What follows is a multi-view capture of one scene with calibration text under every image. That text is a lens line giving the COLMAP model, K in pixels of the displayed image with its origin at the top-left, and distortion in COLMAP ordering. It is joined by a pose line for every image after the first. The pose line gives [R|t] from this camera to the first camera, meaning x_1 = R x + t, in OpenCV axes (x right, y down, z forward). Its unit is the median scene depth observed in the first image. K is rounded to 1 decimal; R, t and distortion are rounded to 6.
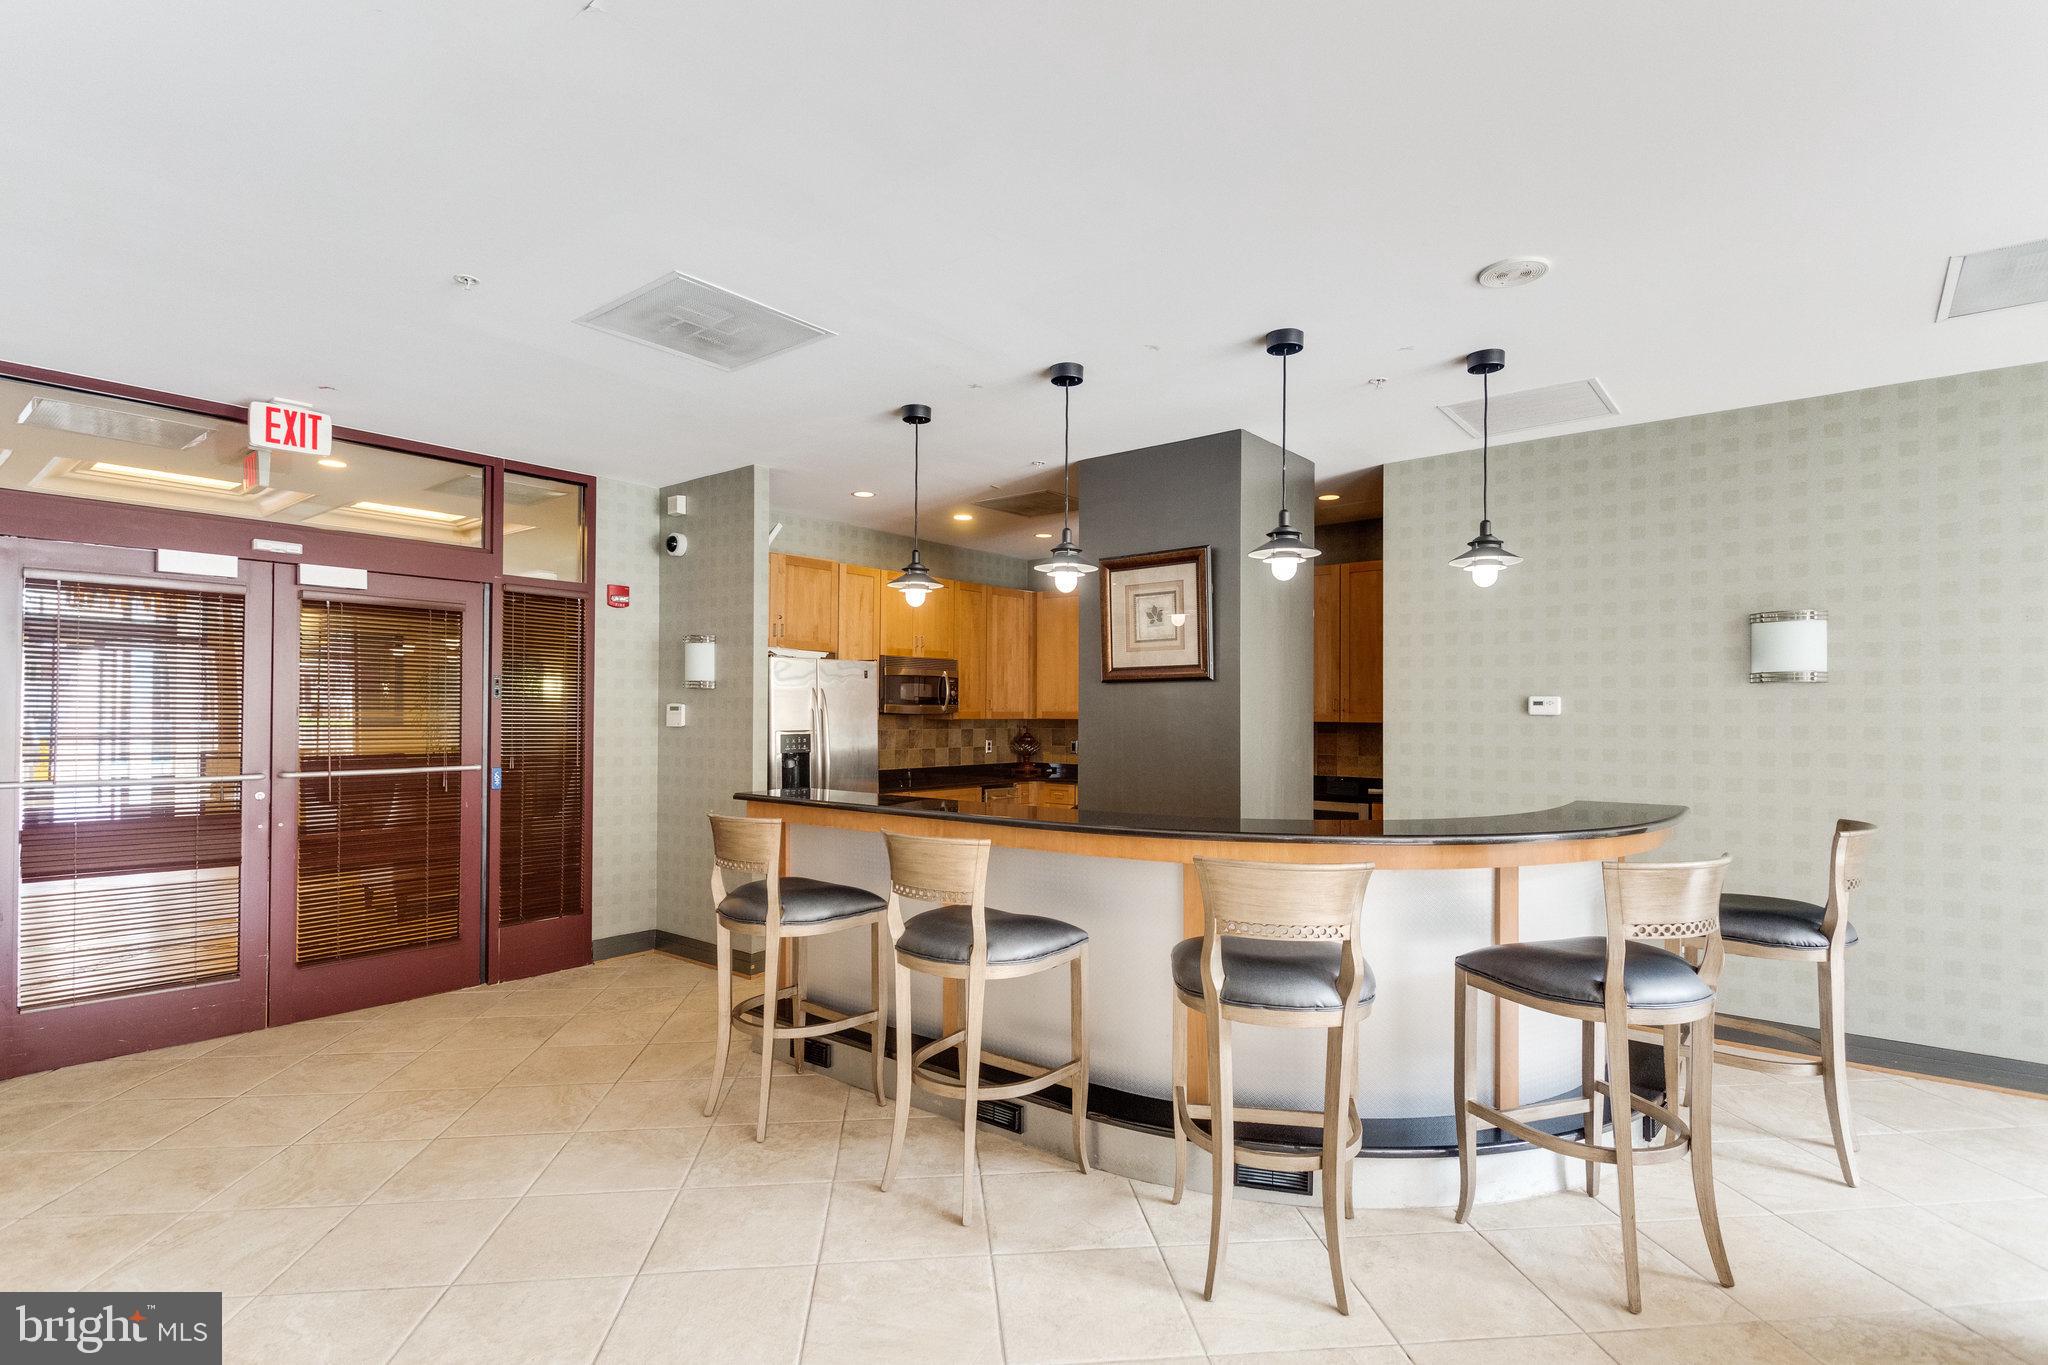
lens RADIAL K [[1013.1, 0, 1025.0], [0, 1013.1, 706.3], [0, 0, 1]] dist [0.001088, -0.000087]
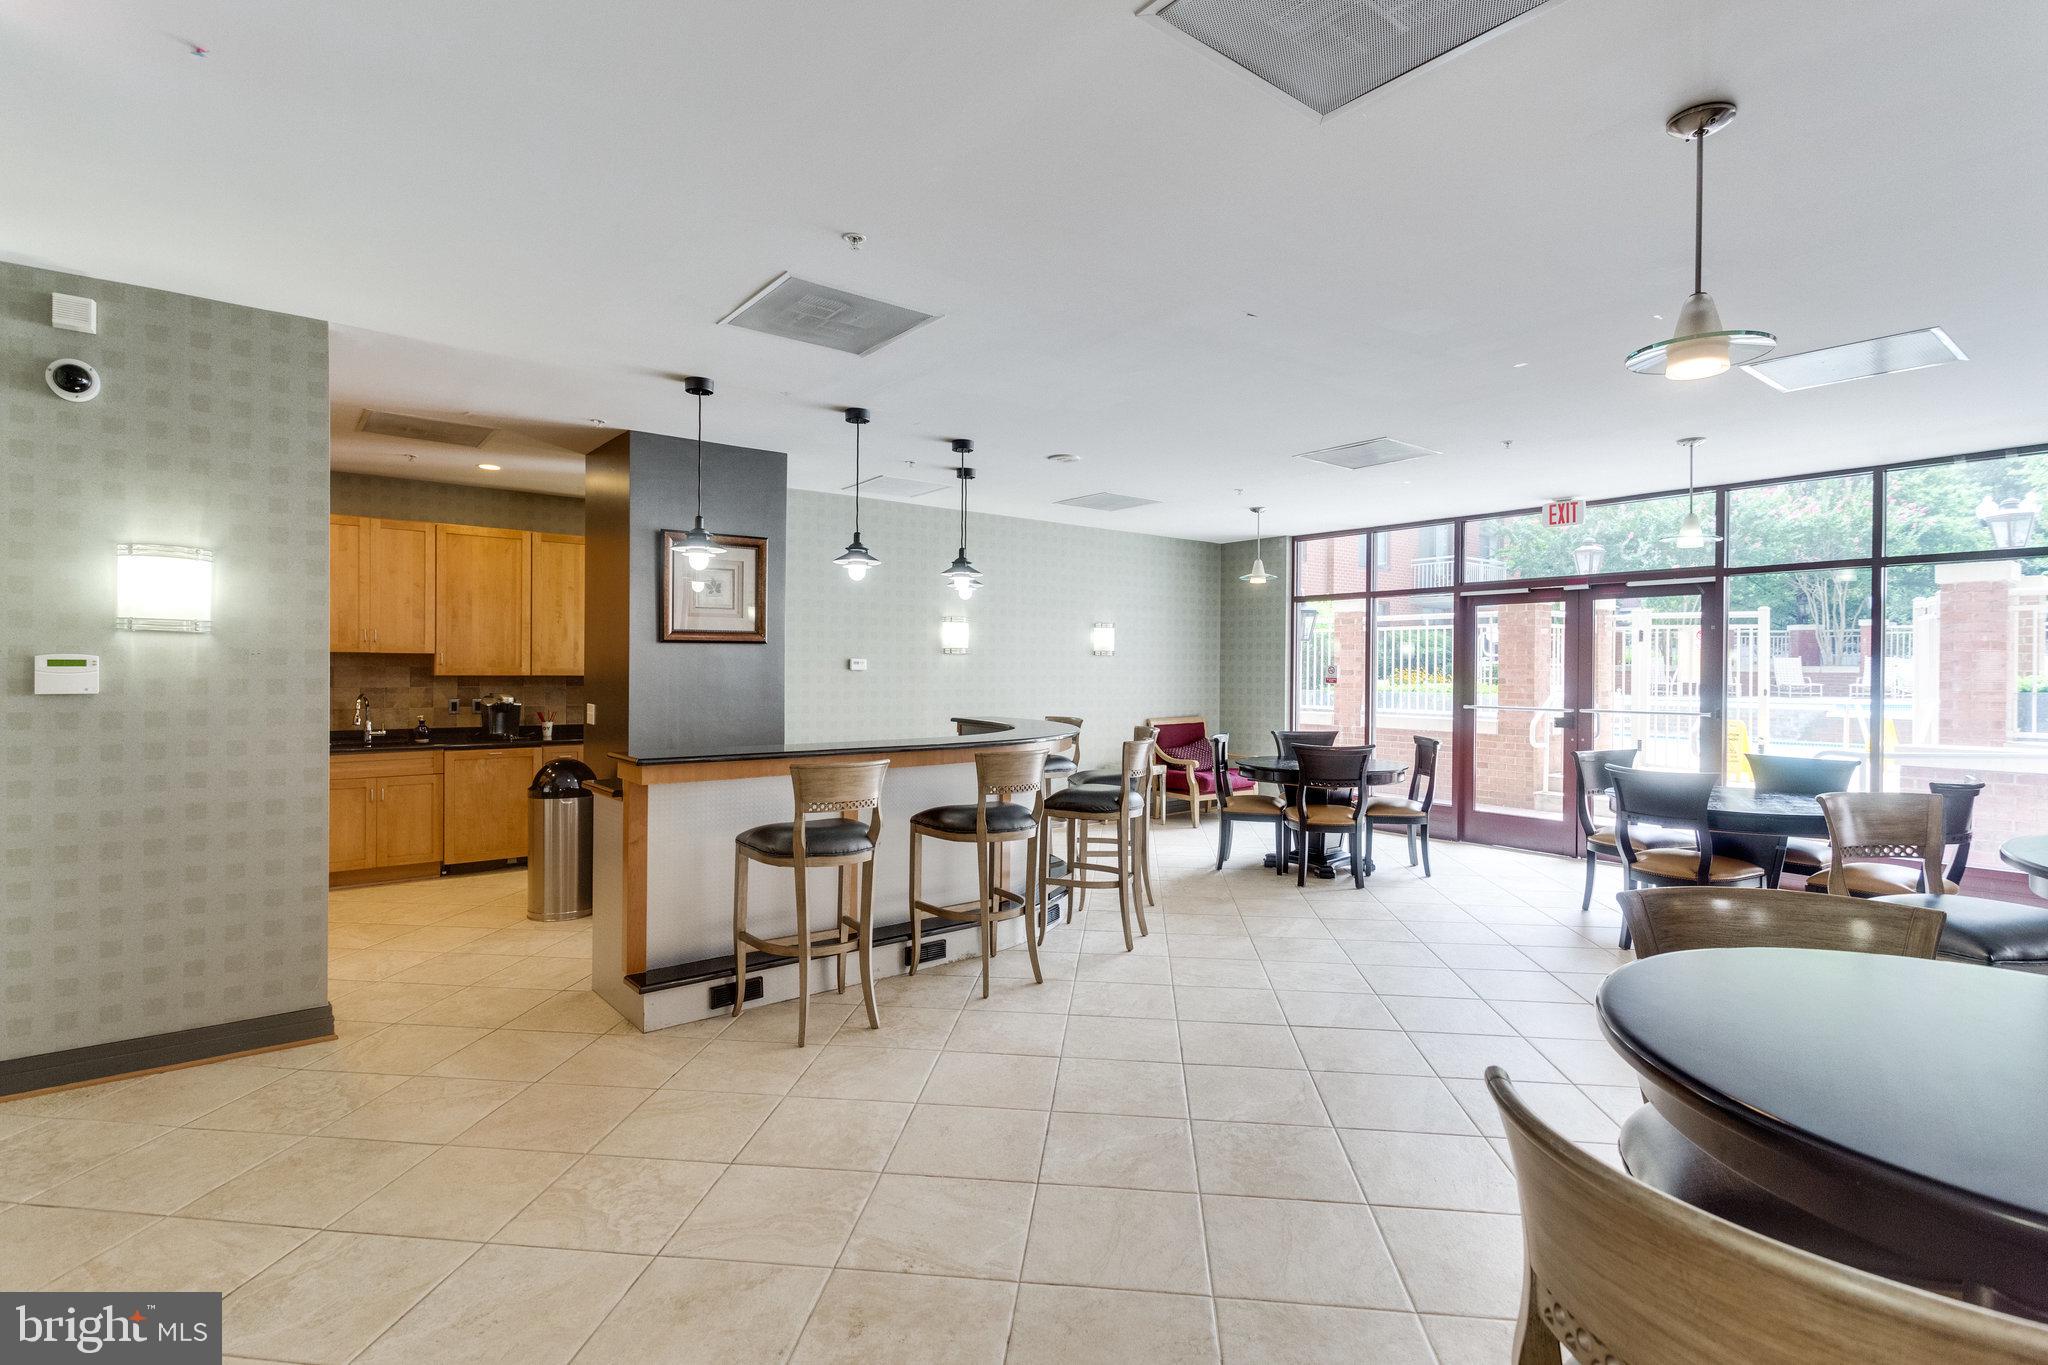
lens RADIAL K [[946.7, 0, 1094.4], [0, 946.7, 677.8], [0, 0, 1]] dist [-0.000584, -0.000157]
pose [[0.174916, -0.010722, 0.984525, -0.906956], [-0.007705, 0.999895, 0.012258, -0.000709], [-0.984553, -0.009730, 0.174815, 0.381476]]
